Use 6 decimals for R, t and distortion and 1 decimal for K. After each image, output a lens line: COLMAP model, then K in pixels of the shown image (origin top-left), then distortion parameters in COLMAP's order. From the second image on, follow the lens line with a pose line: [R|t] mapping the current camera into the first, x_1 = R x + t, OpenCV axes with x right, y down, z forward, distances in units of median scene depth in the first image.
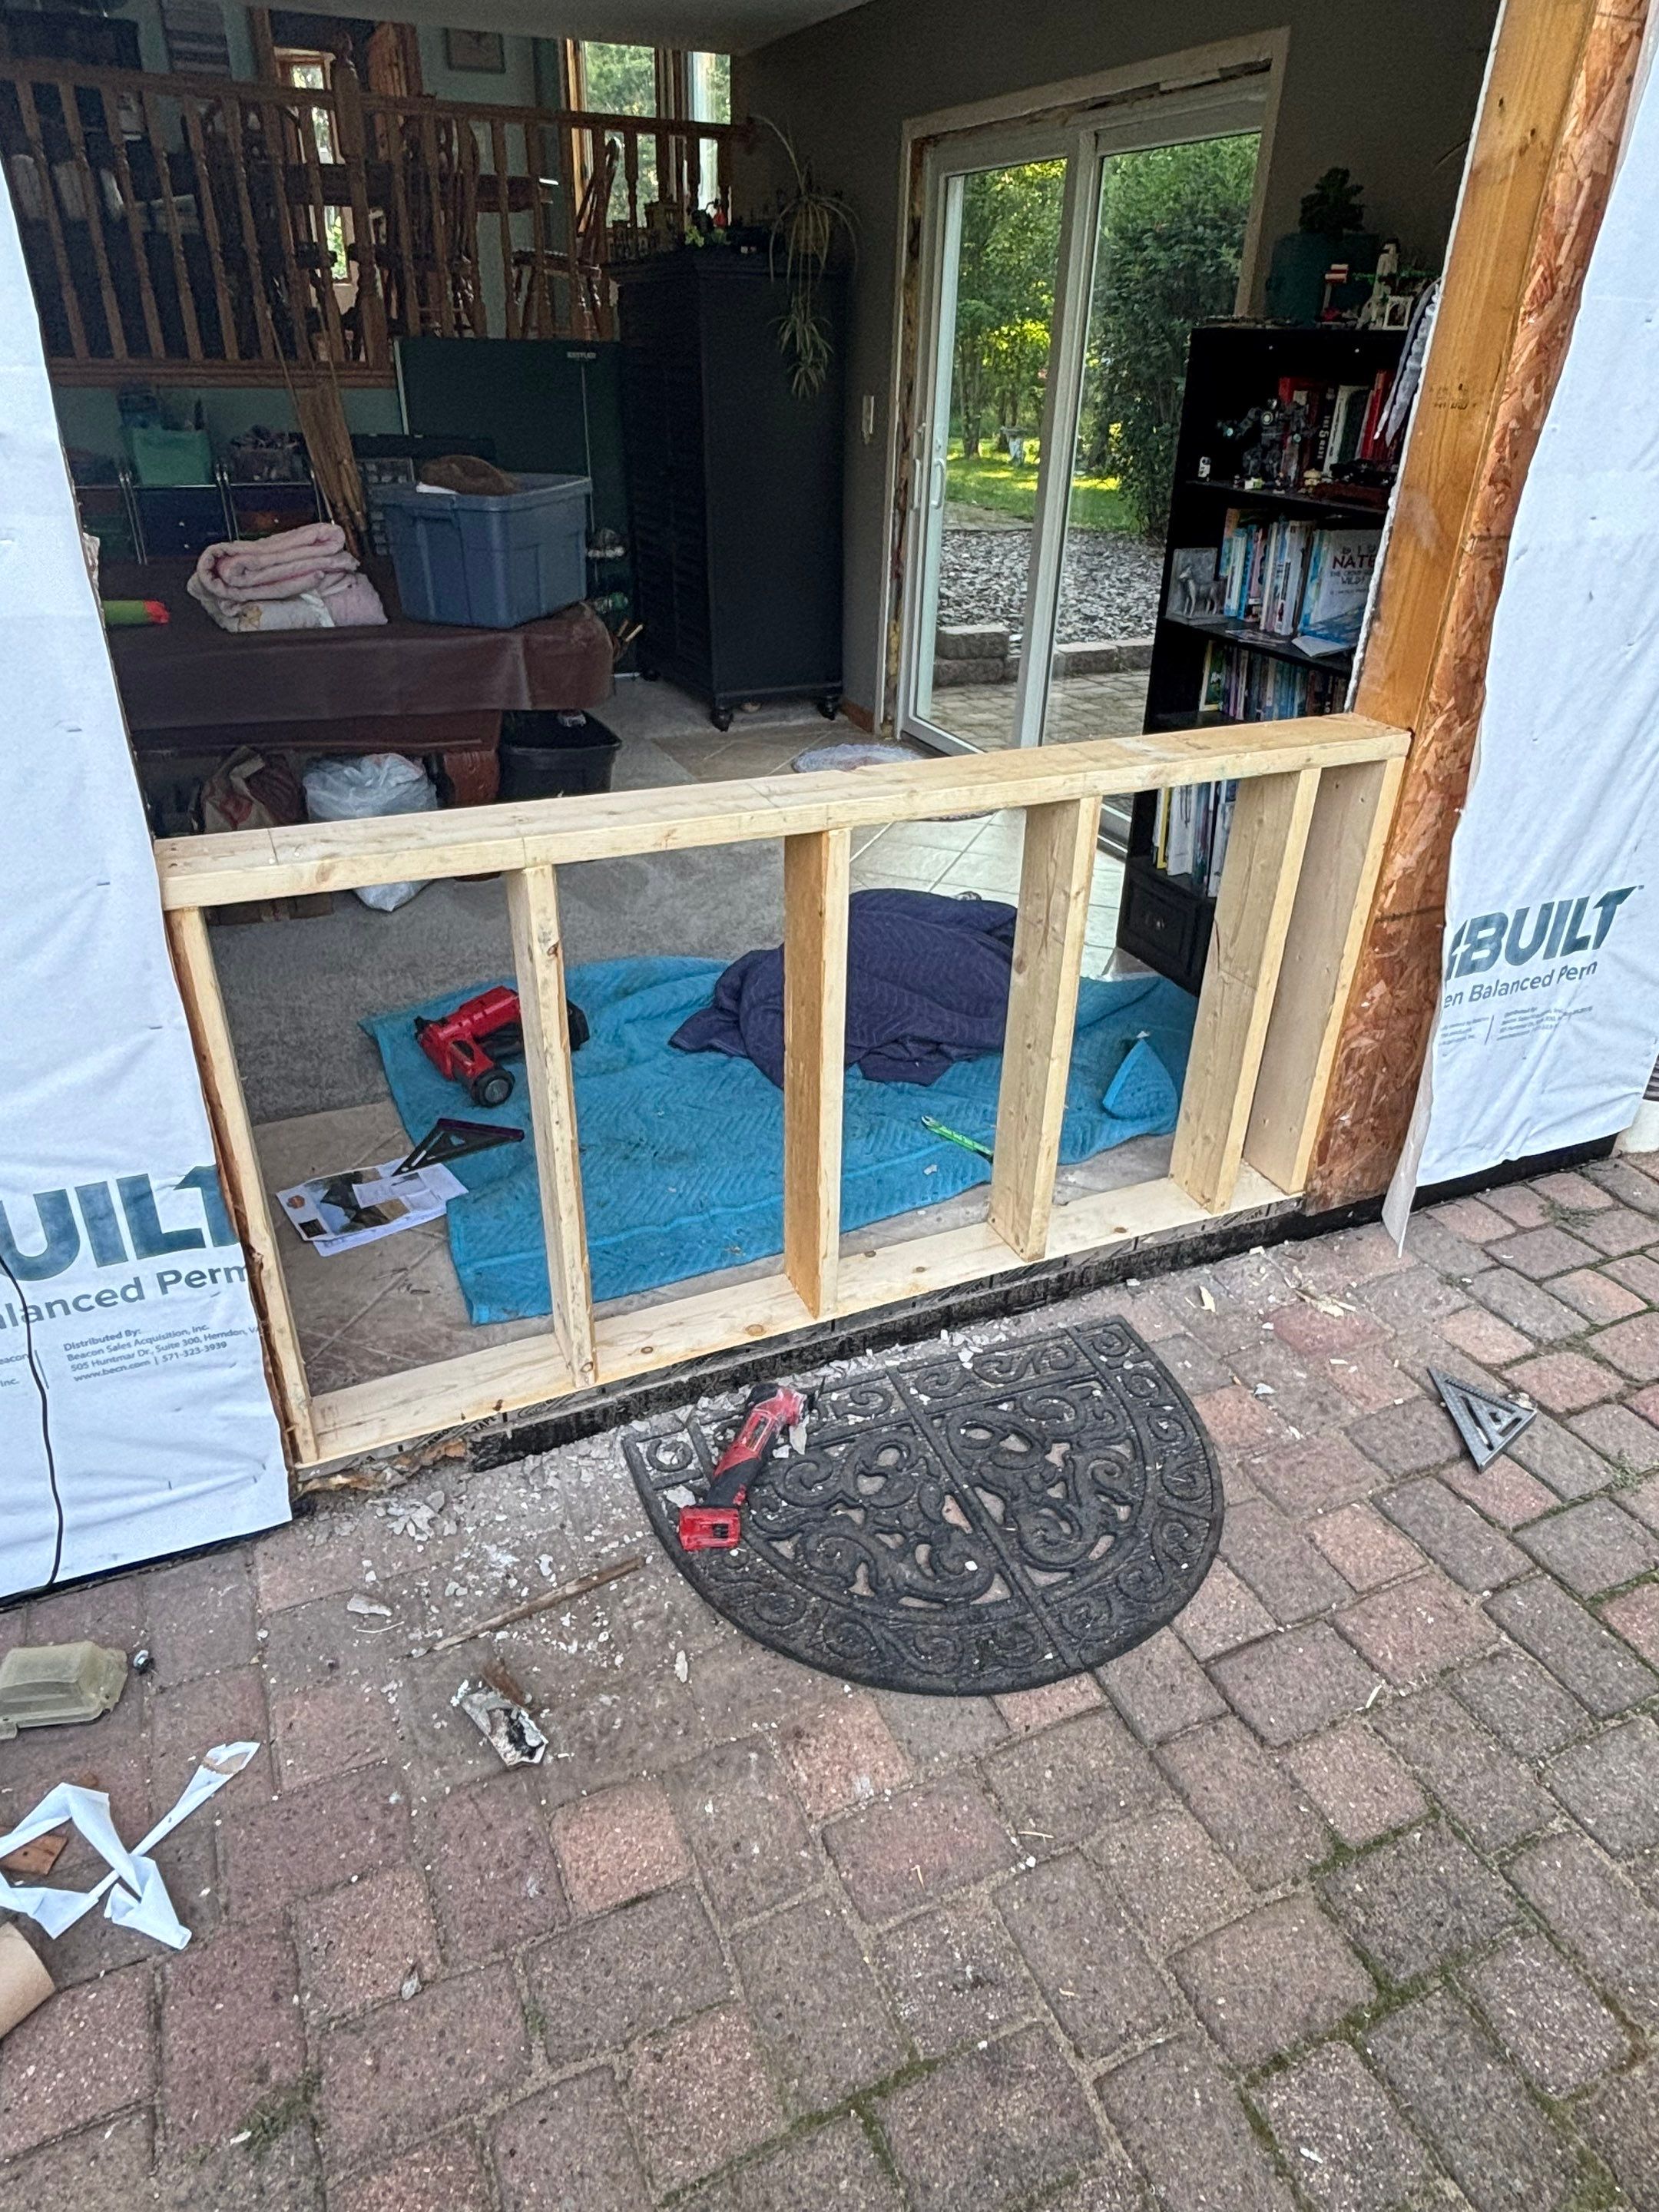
lens RADIAL K [[1392.5, 0, 829.5], [0, 1392.5, 1106.0], [0, 0, 1]] dist [-0.027850, 0.021314]
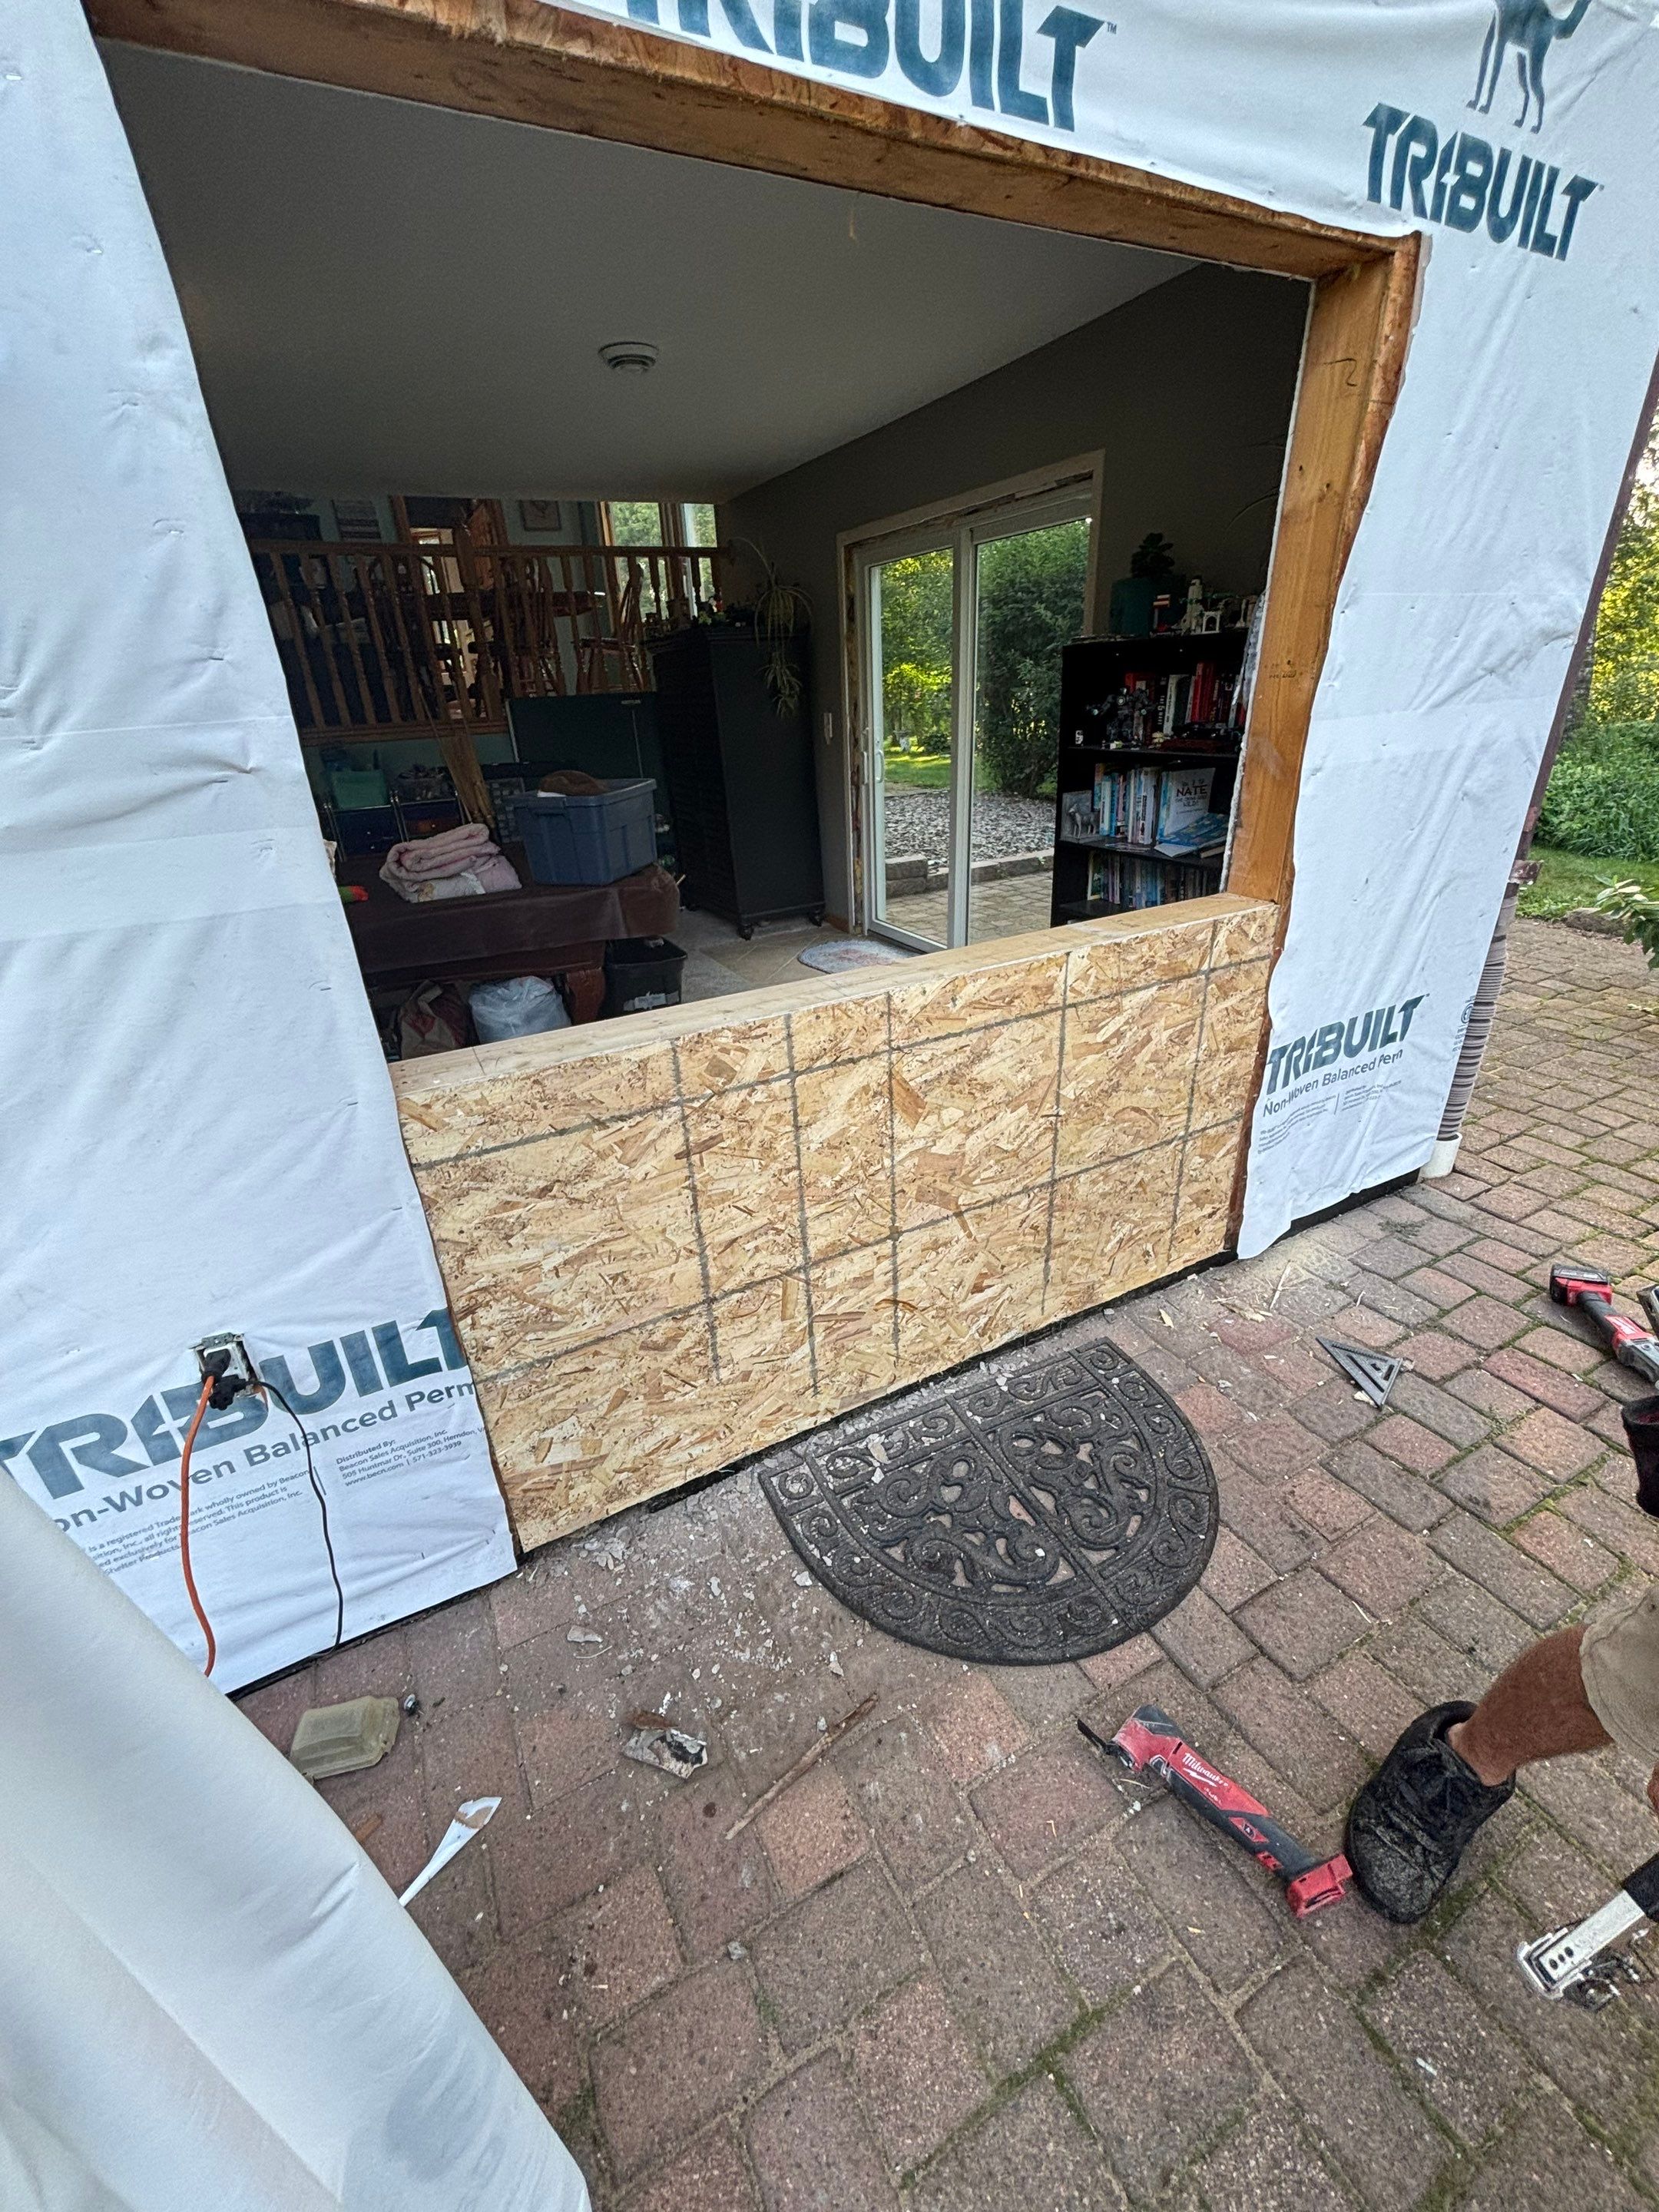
lens RADIAL K [[913.5, 0, 829.5], [0, 913.5, 1106.0], [0, 0, 1]] dist [-0.013331, 0.007328]
pose [[0.995524, -0.090252, 0.028034, -0.071047], [0.092068, 0.993132, -0.072190, -0.037707], [-0.021326, 0.074448, 0.996997, 0.097082]]
